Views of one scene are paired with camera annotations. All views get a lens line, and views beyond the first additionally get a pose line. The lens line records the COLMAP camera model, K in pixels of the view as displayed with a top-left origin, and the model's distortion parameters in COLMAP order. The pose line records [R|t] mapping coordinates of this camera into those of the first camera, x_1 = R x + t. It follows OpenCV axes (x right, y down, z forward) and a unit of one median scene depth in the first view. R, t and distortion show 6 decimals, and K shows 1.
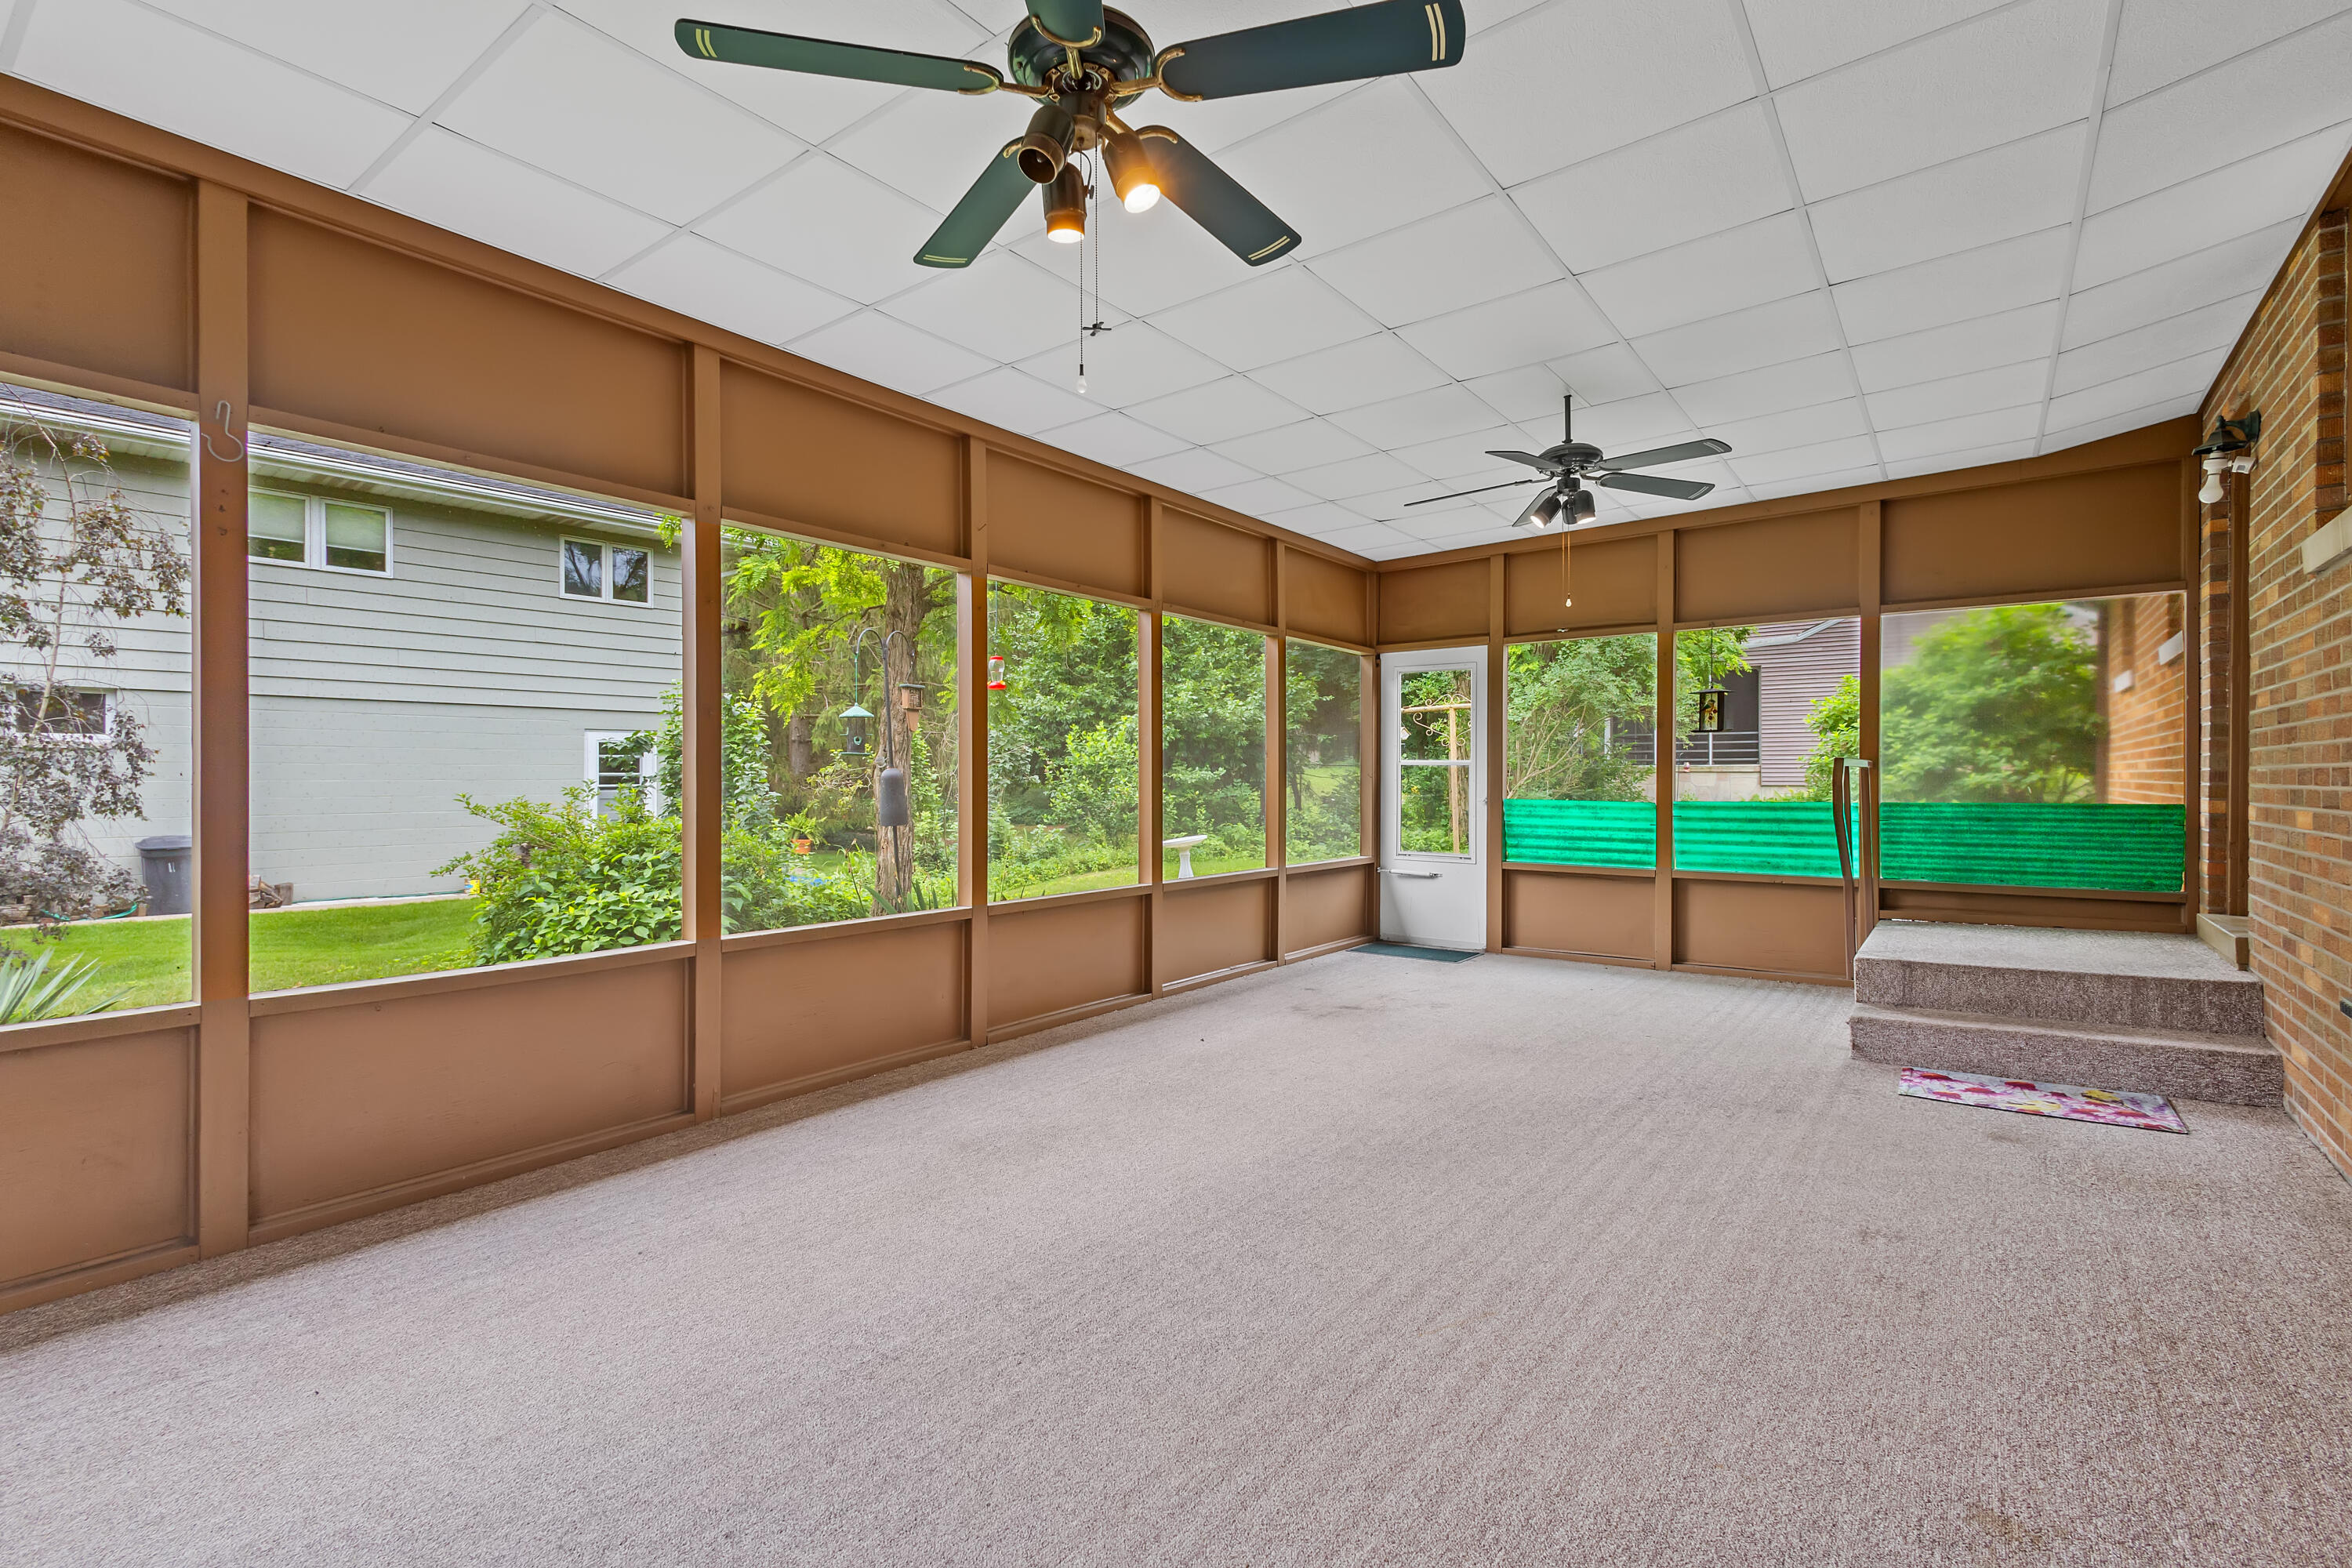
lens RADIAL K [[1075.4, 0, 1168.6], [0, 1075.4, 779.4], [0, 0, 1]] dist [0.004968, -0.001004]
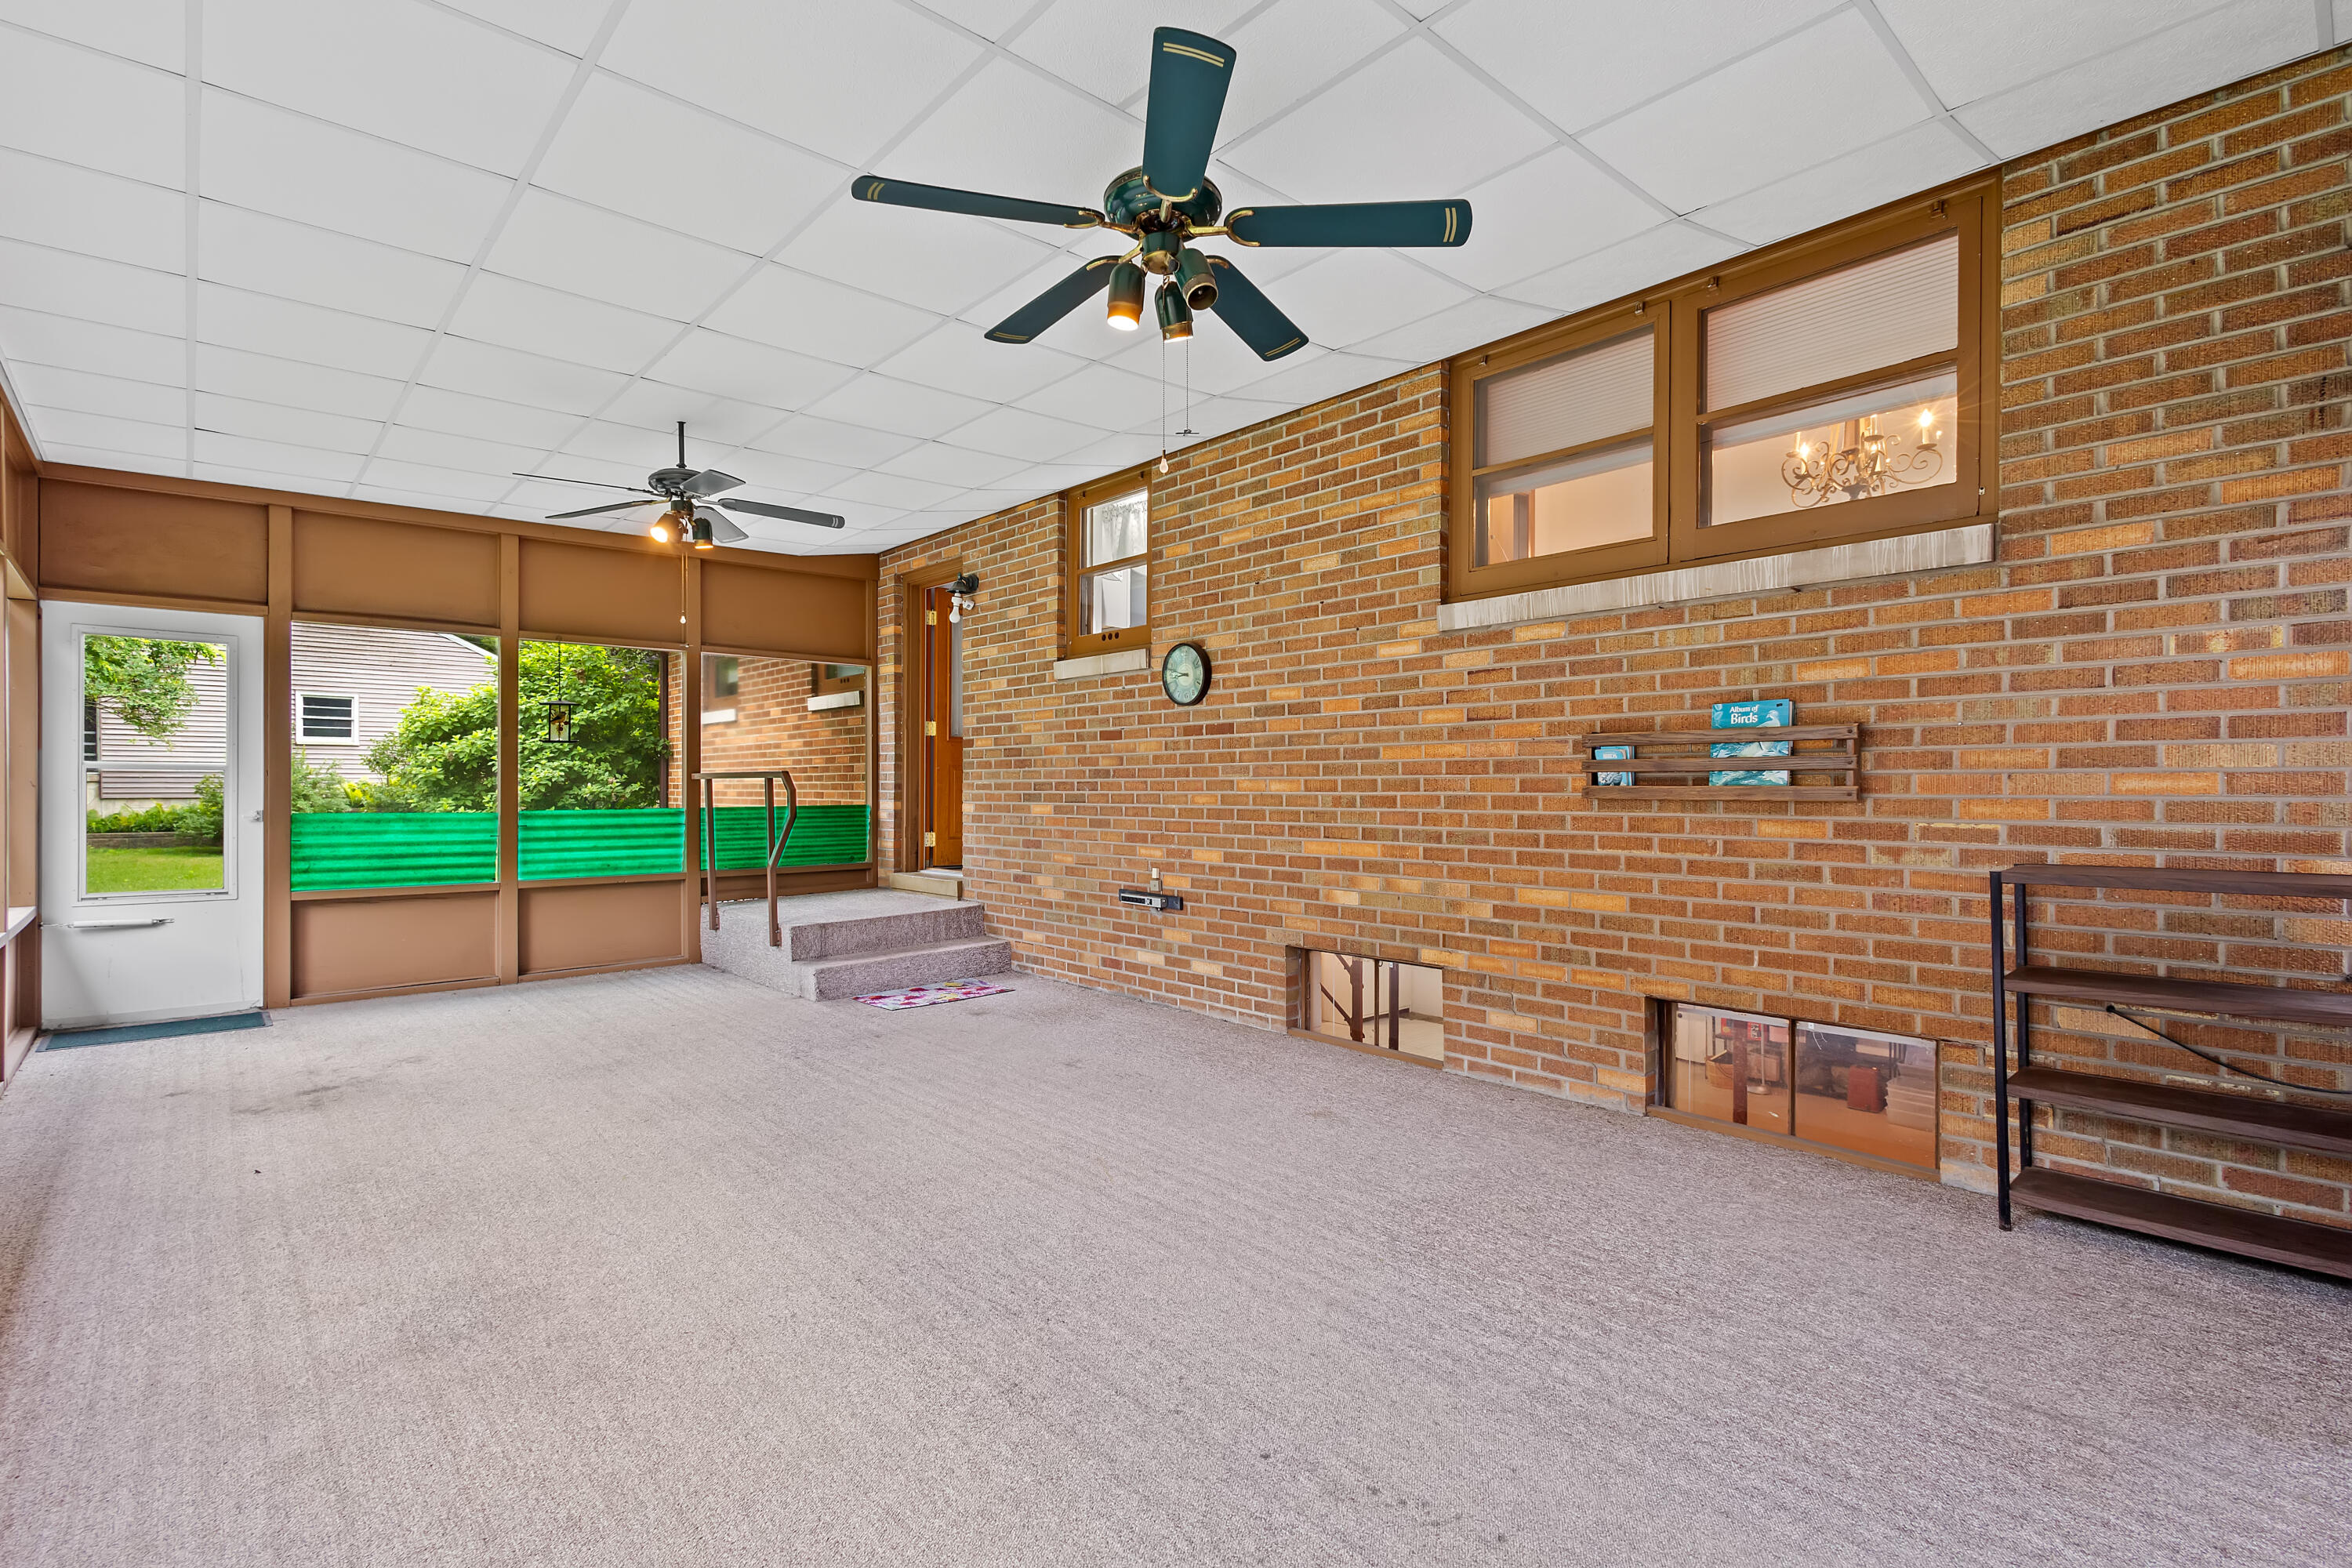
lens RADIAL K [[1075.4, 0, 1168.6], [0, 1075.4, 779.4], [0, 0, 1]] dist [0.004968, -0.001004]
pose [[0.195324, 0.008630, 0.980701, -0.588922], [0.002850, 0.999952, -0.009367, 0.003378], [-0.980735, 0.004625, 0.195290, 0.339103]]
